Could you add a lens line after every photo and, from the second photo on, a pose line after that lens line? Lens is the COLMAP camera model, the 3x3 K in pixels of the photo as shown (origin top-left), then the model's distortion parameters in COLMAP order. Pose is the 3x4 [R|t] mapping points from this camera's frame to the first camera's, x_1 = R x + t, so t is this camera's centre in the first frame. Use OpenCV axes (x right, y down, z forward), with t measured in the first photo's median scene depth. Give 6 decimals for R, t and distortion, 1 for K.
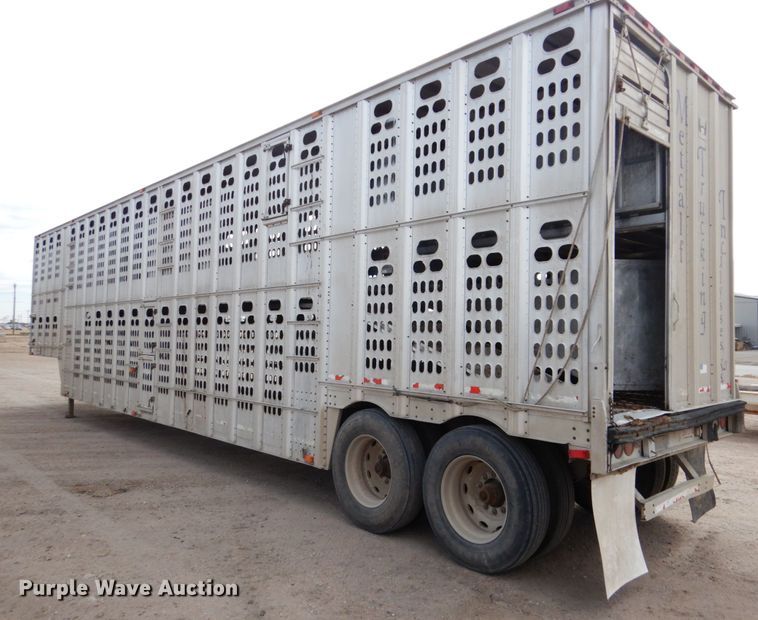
lens RADIAL K [[489.0, 0, 433.4], [0, 489.0, 311.9], [0, 0, 1]] dist [-0.000010, -0.002043]
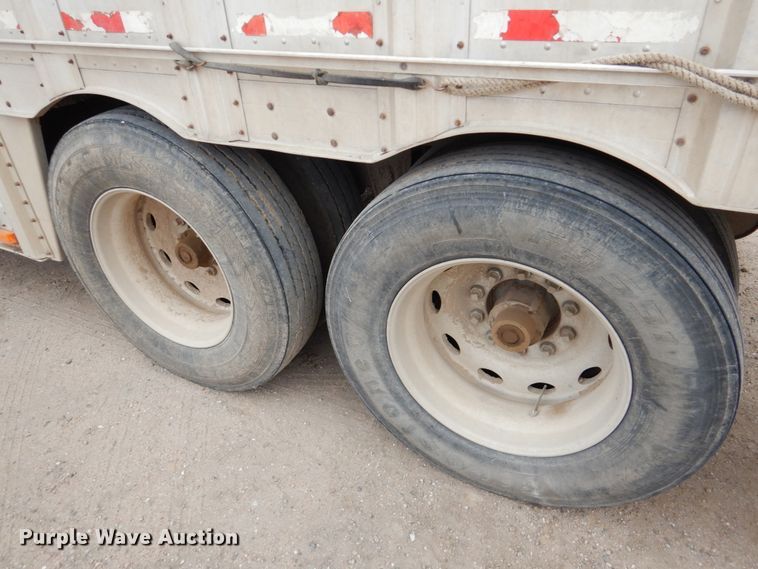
lens RADIAL K [[543.7, 0, 376.2], [0, 543.7, 278.9], [0, 0, 1]] dist [0.017103, -0.001796]
pose [[0.962285, -0.197966, 0.186592, -0.049594], [0.052459, 0.808053, 0.586770, 0.080023], [-0.266936, -0.554852, 0.787962, 0.597400]]
